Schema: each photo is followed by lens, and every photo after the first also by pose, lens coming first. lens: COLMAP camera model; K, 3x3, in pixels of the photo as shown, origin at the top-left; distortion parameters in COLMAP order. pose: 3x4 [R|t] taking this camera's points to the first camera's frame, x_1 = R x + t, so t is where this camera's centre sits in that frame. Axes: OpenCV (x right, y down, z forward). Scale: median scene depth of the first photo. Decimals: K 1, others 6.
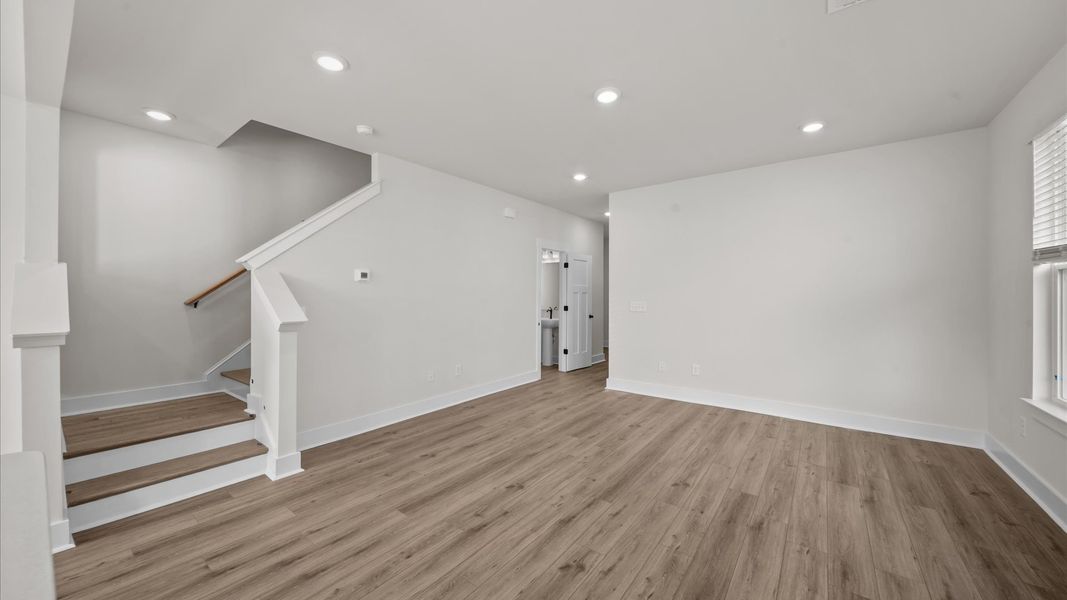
lens RADIAL K [[377.9, 0, 534.2], [0, 377.9, 296.0], [0, 0, 1]] dist [0.000044, -0.002865]
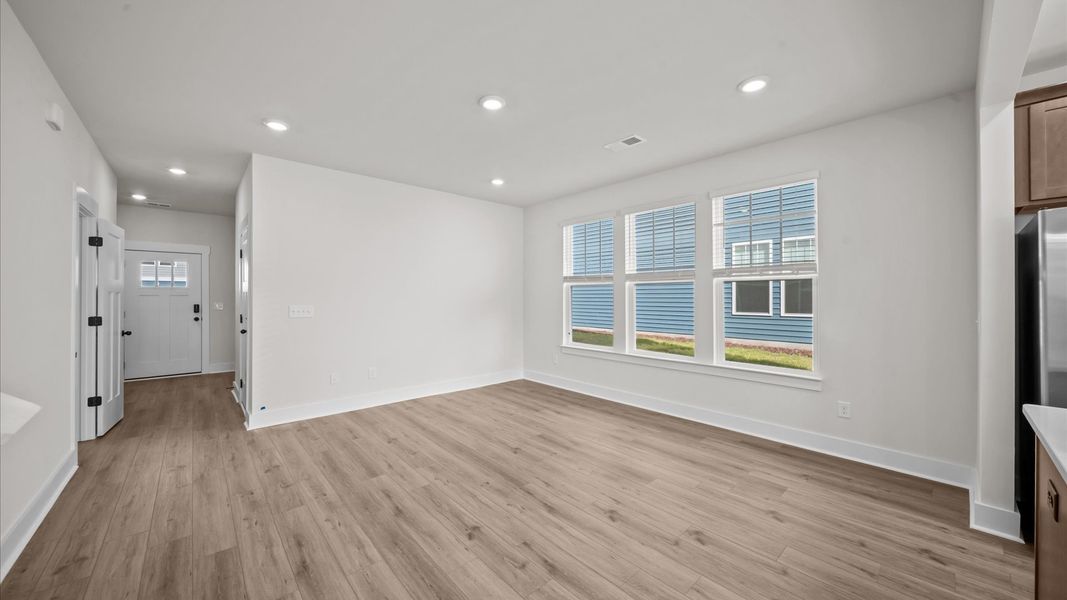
lens RADIAL K [[377.9, 0, 534.2], [0, 377.9, 296.0], [0, 0, 1]] dist [0.000044, -0.002865]
pose [[0.187232, 0.007083, 0.982290, -0.768716], [0.001286, 0.999971, -0.007455, 0.003762], [-0.982315, 0.002659, 0.187217, 0.667430]]
